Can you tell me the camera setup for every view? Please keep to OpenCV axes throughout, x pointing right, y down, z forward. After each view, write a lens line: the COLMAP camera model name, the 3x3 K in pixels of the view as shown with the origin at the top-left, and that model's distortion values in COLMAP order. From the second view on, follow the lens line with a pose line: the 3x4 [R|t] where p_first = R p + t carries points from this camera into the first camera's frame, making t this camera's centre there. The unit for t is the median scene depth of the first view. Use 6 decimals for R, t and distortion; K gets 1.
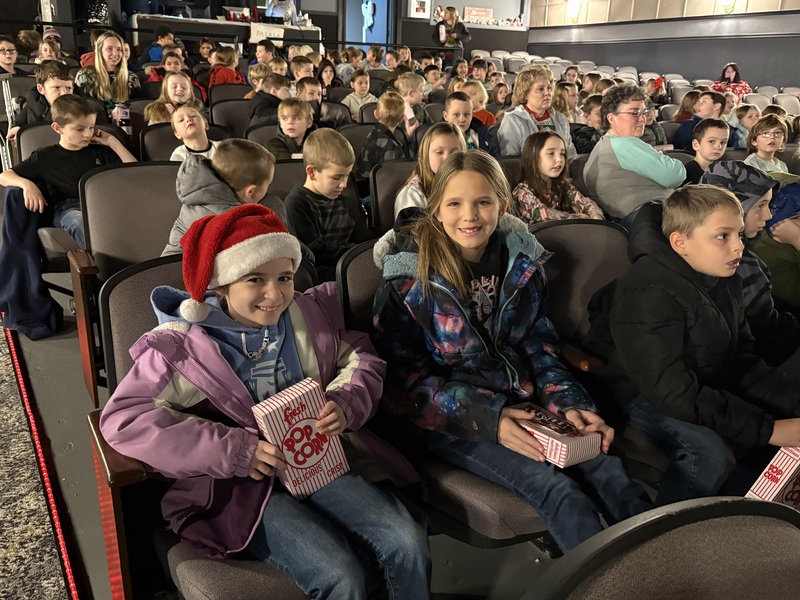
lens RADIAL K [[697.3, 0, 398.7], [0, 697.3, 299.3], [0, 0, 1]] dist [0.004731, 0.005037]
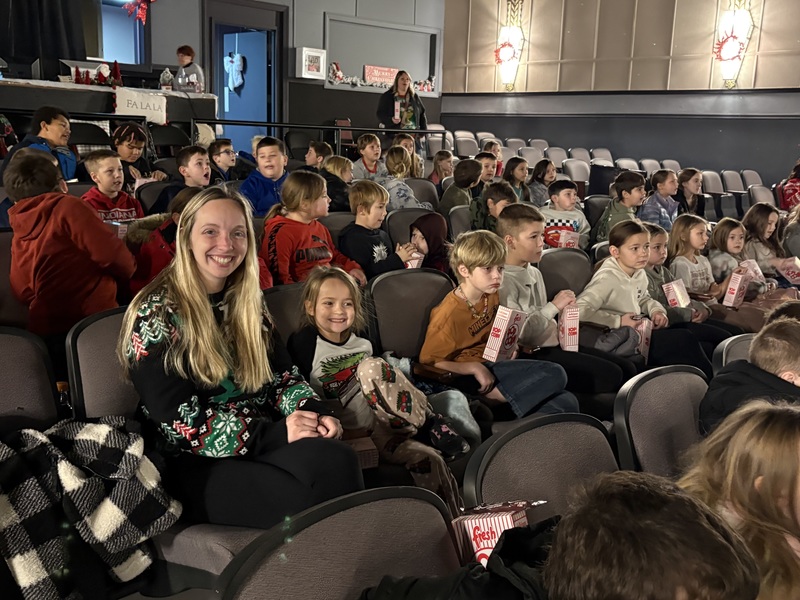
lens RADIAL K [[809.6, 0, 400.4], [0, 809.6, 300.0], [0, 0, 1]] dist [0.001501, 0.000000]
pose [[0.951729, -0.056377, 0.301717, -0.152063], [0.086073, 0.992567, -0.086041, -0.095461], [-0.294623, 0.107858, 0.949507, 0.200837]]
